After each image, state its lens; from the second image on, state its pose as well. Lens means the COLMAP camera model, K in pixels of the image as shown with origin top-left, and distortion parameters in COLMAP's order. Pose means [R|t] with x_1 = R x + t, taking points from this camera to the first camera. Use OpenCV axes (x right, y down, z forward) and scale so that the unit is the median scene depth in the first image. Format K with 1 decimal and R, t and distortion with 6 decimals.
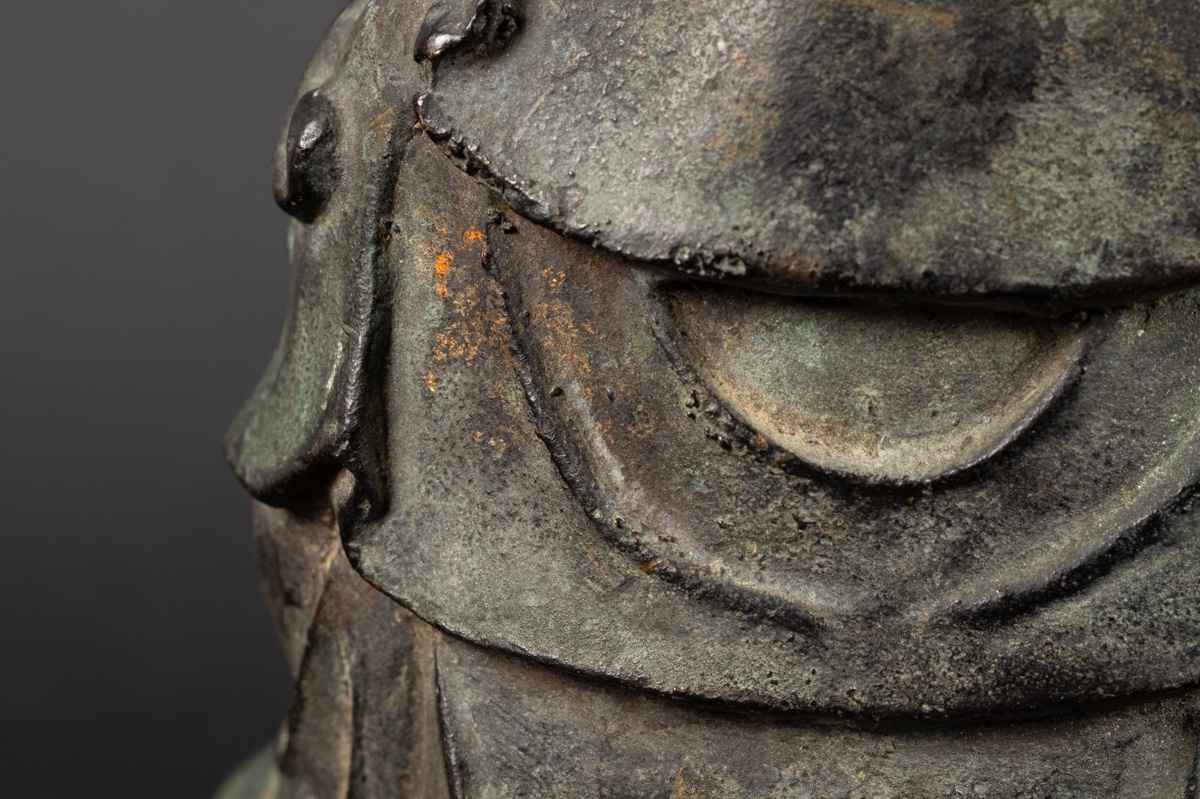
lens RADIAL K [[3364.1, 0, 649.9], [0, 3364.1, 398.9], [0, 0, 1]] dist [0.002137, 0.097884]
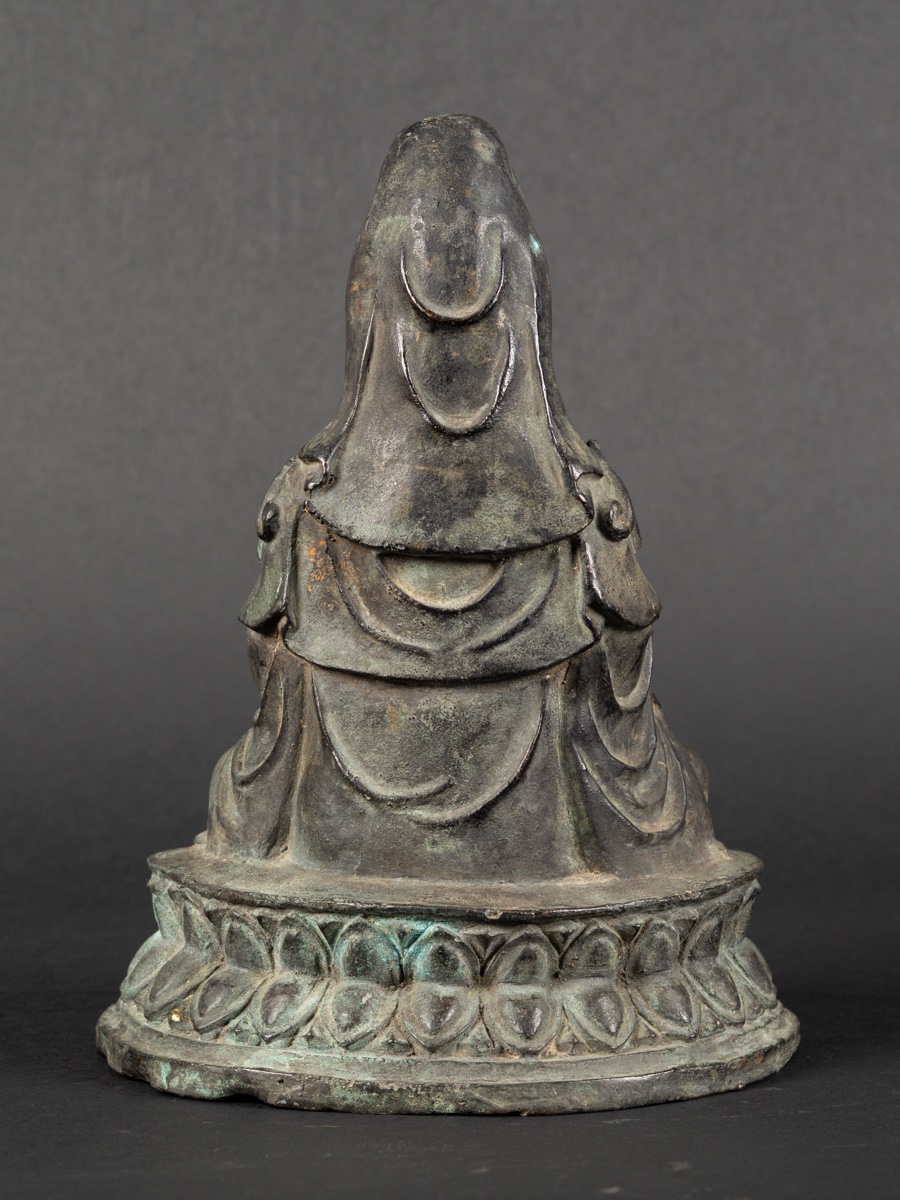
lens RADIAL K [[3319.4, 0, 450.0], [0, 3319.4, 600.0], [0, 0, 1]] dist [-0.038192, 0.770129]
pose [[0.998552, -0.028346, 0.045725, -0.079158], [0.031820, 0.996514, -0.077119, 0.268943], [-0.043379, 0.078463, 0.995973, -2.302626]]
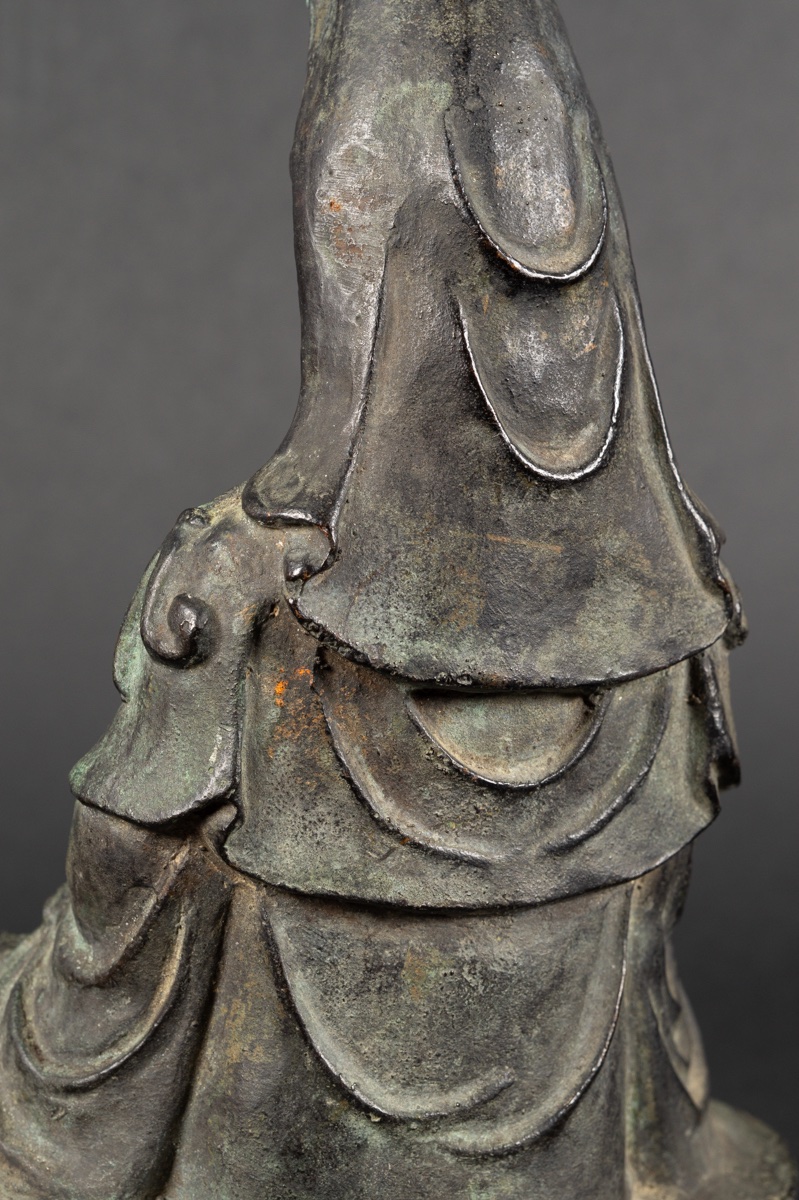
lens RADIAL K [[3143.5, 0, 399.5], [0, 3143.5, 600.0], [0, 0, 1]] dist [0.002214, -0.078412]
pose [[0.834345, -0.058758, 0.548102, -0.962028], [0.063727, 0.997918, 0.009971, -0.102872], [-0.547547, 0.026610, 0.836352, -0.473644]]
